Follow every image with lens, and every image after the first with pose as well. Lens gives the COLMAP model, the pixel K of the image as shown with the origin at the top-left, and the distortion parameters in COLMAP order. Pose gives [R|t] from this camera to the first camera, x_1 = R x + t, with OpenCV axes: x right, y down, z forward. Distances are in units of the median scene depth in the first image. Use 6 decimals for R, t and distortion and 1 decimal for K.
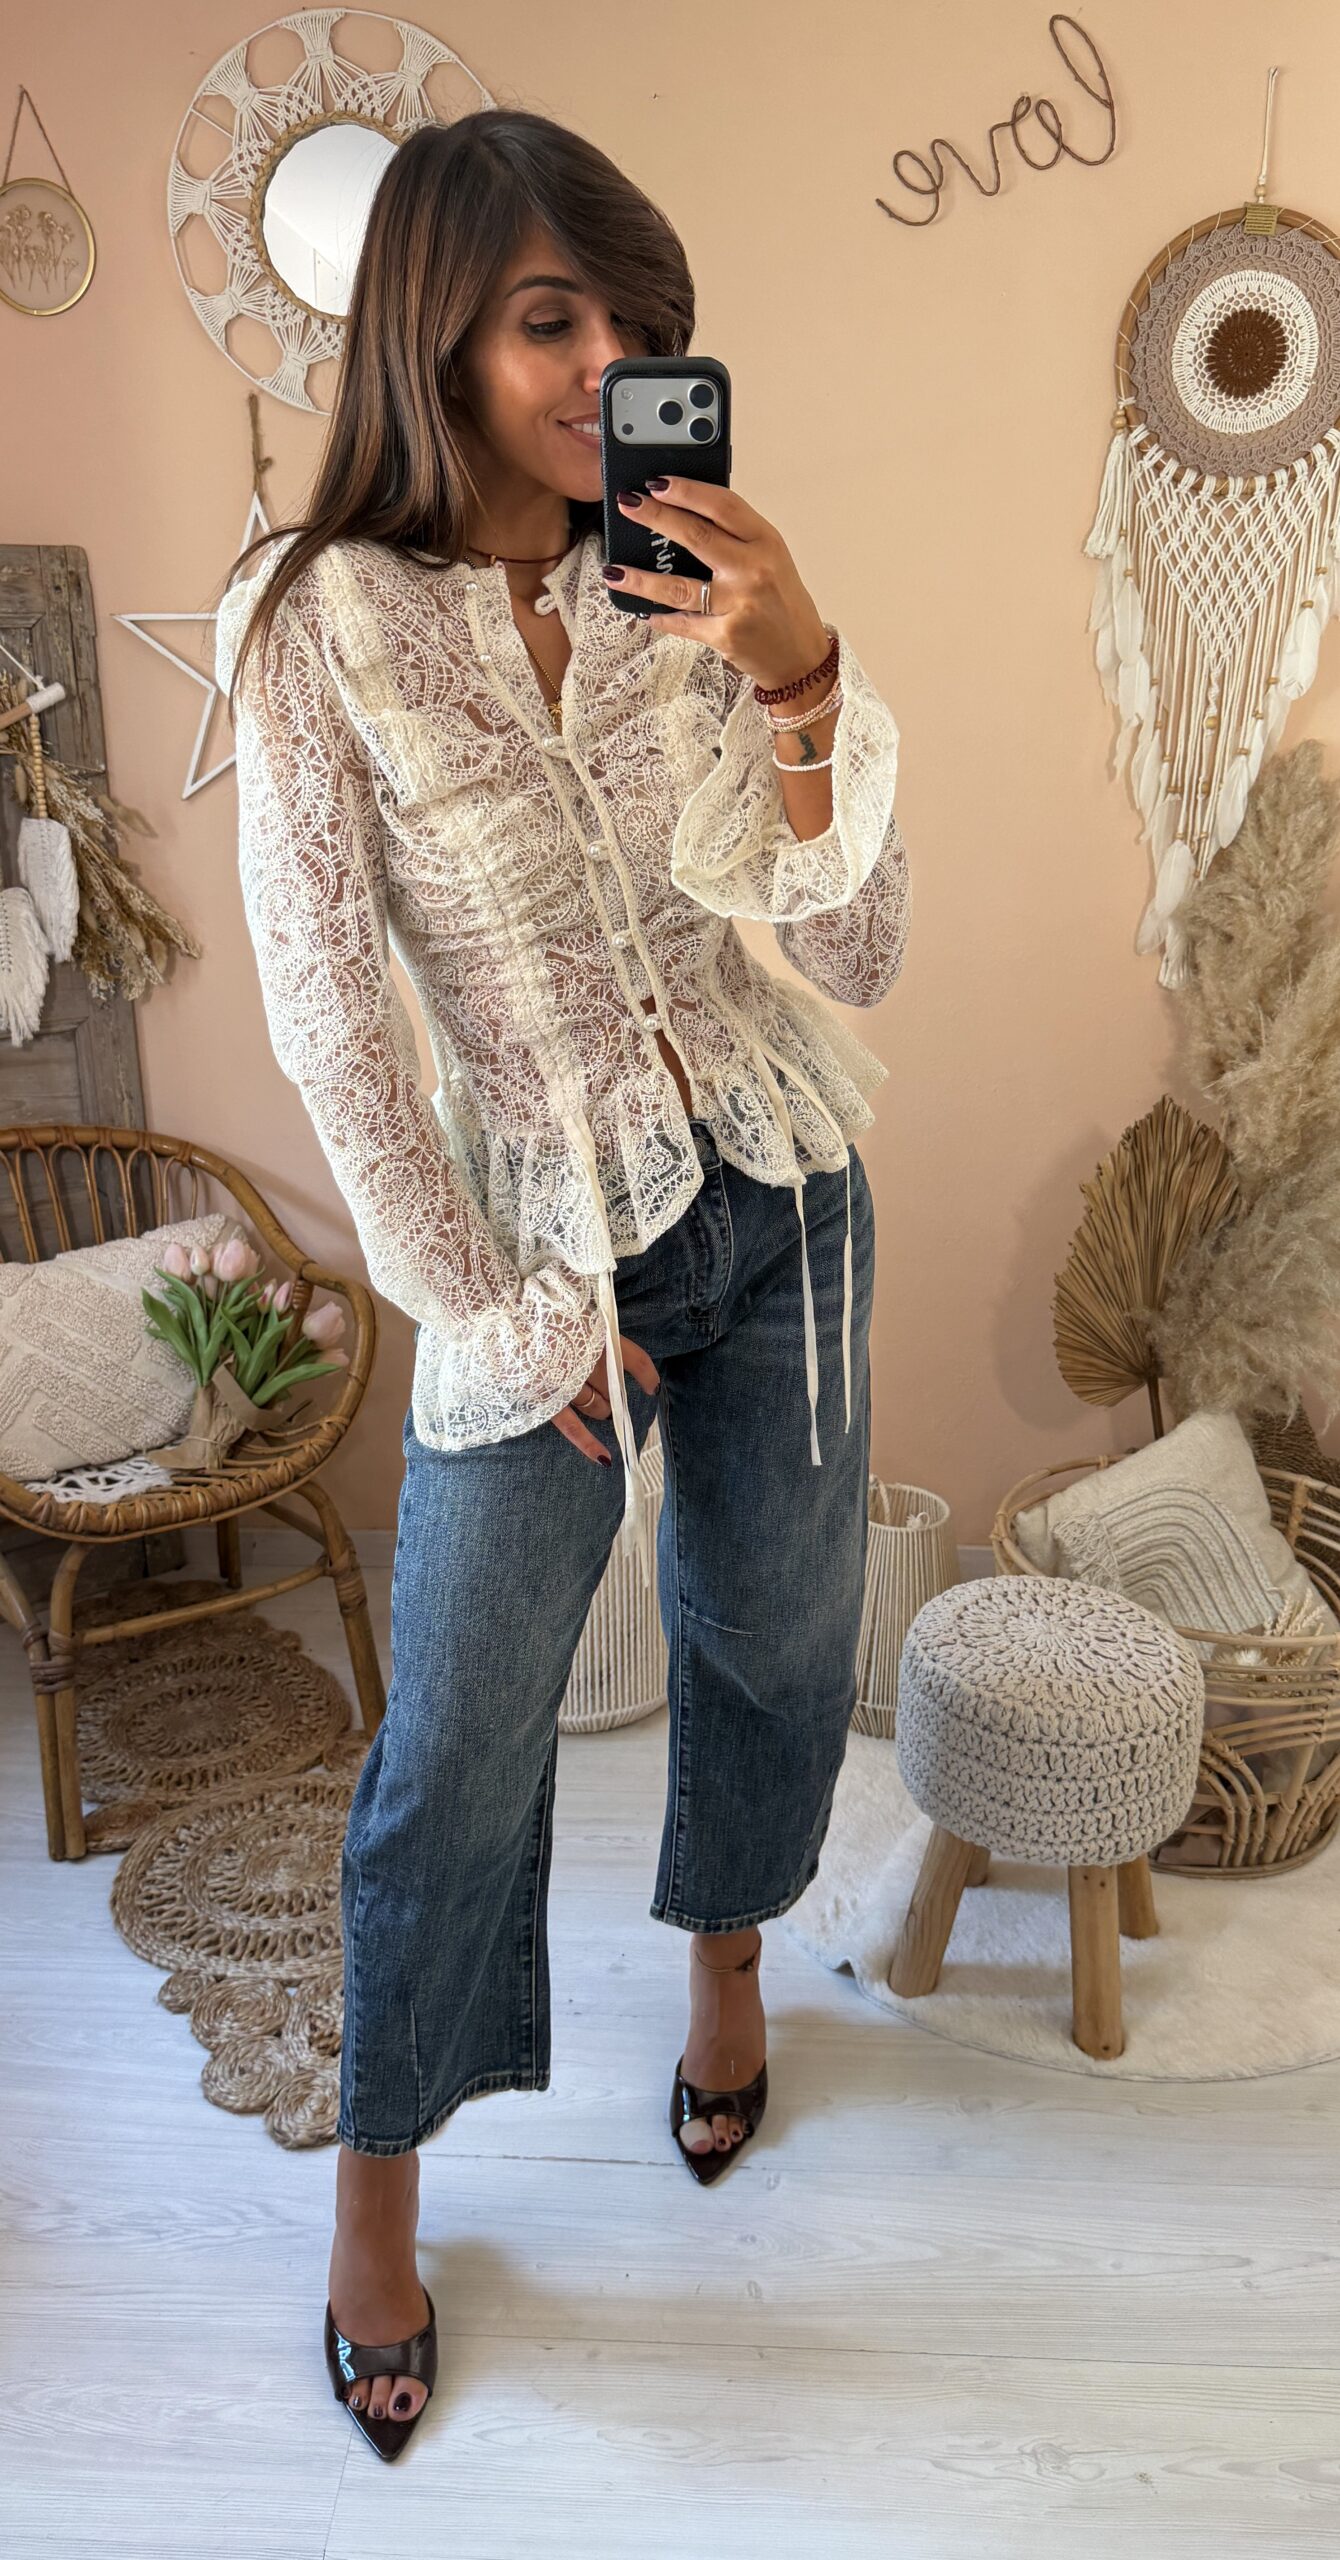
lens RADIAL K [[1786.5, 0, 670.0], [0, 1786.5, 1280.0], [0, 0, 1]] dist [0.027645, -0.046231]
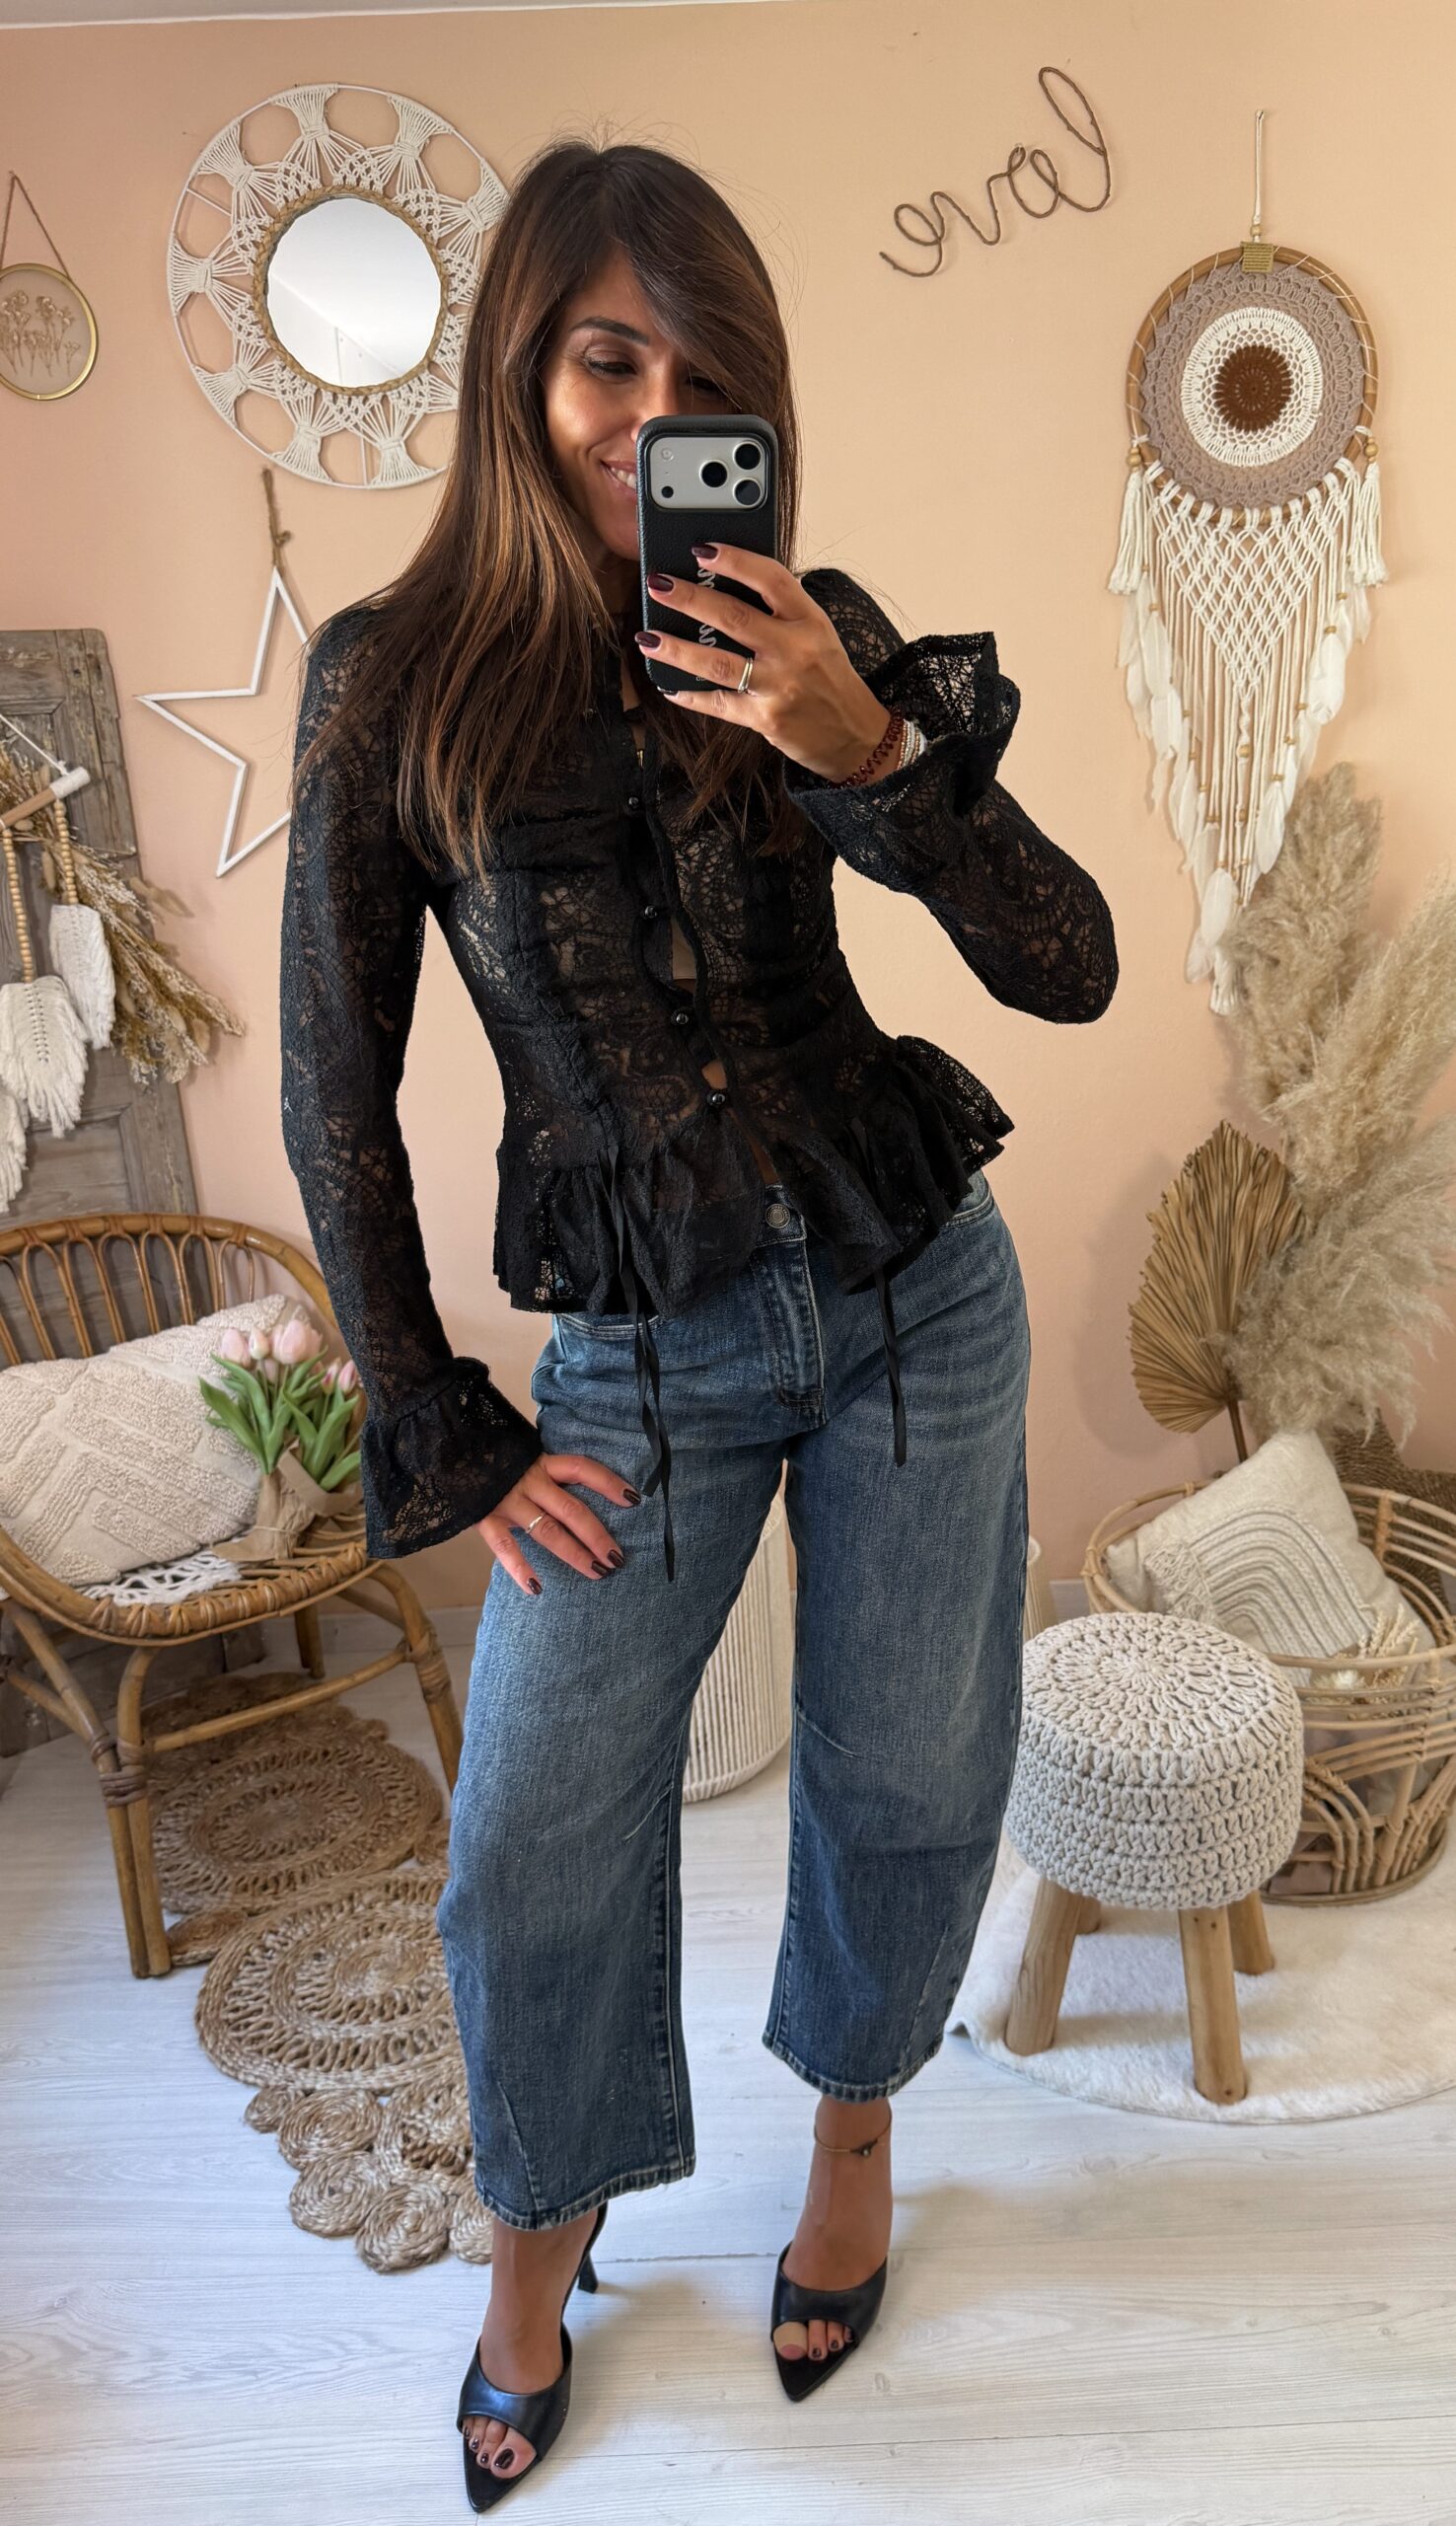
lens RADIAL K [[1765.7, 0, 843.9], [0, 1765.7, 1267.5], [0, 0, 1]] dist [0.017791, -0.039365]
pose [[0.997141, -0.061016, 0.044565, 0.015507], [0.062343, 0.997633, -0.029013, -0.005555], [-0.042689, 0.031709, 0.998585, 0.025698]]
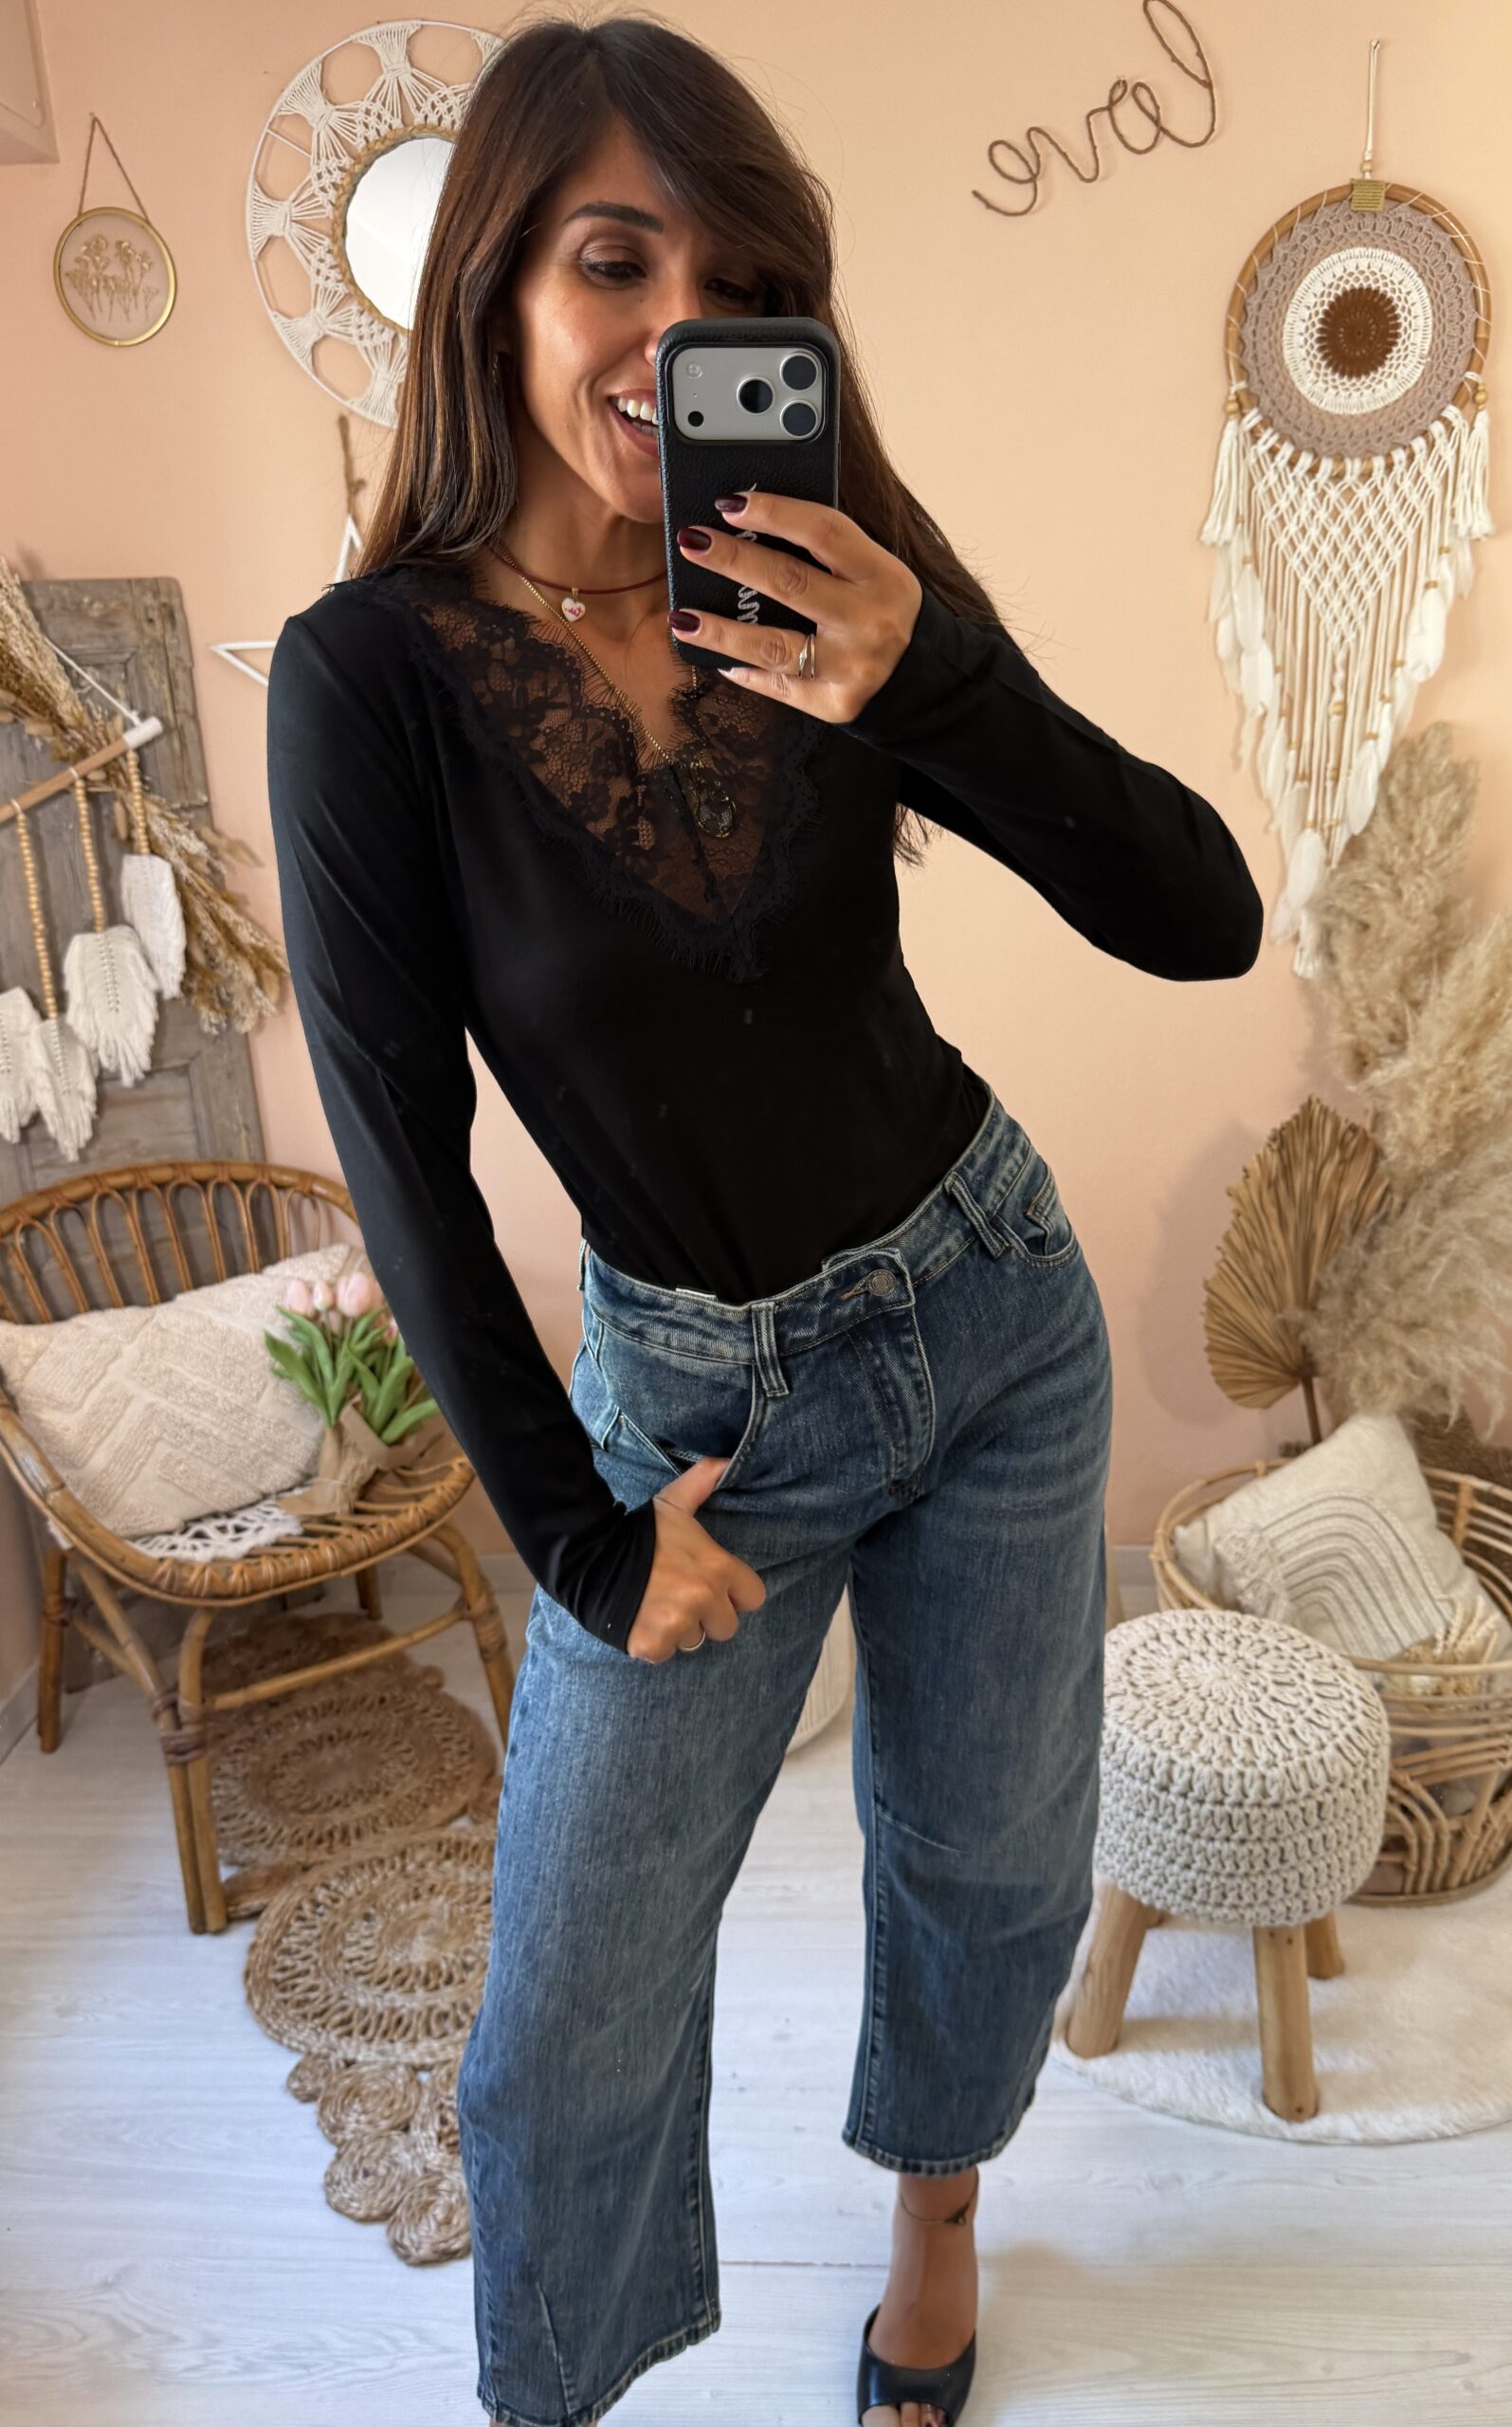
lens RADIAL K [[1683.5, 0, 795.6], [0, 1683.5, 1204.2], [0, 0, 1]] dist [-0.019107, 0.004861]
pose [[0.999182, -0.040412, -0.001229, -0.002837], [0.040400, 0.999150, -0.008226, -0.047582], [0.001560, 0.008170, 0.999965, 0.093400]]
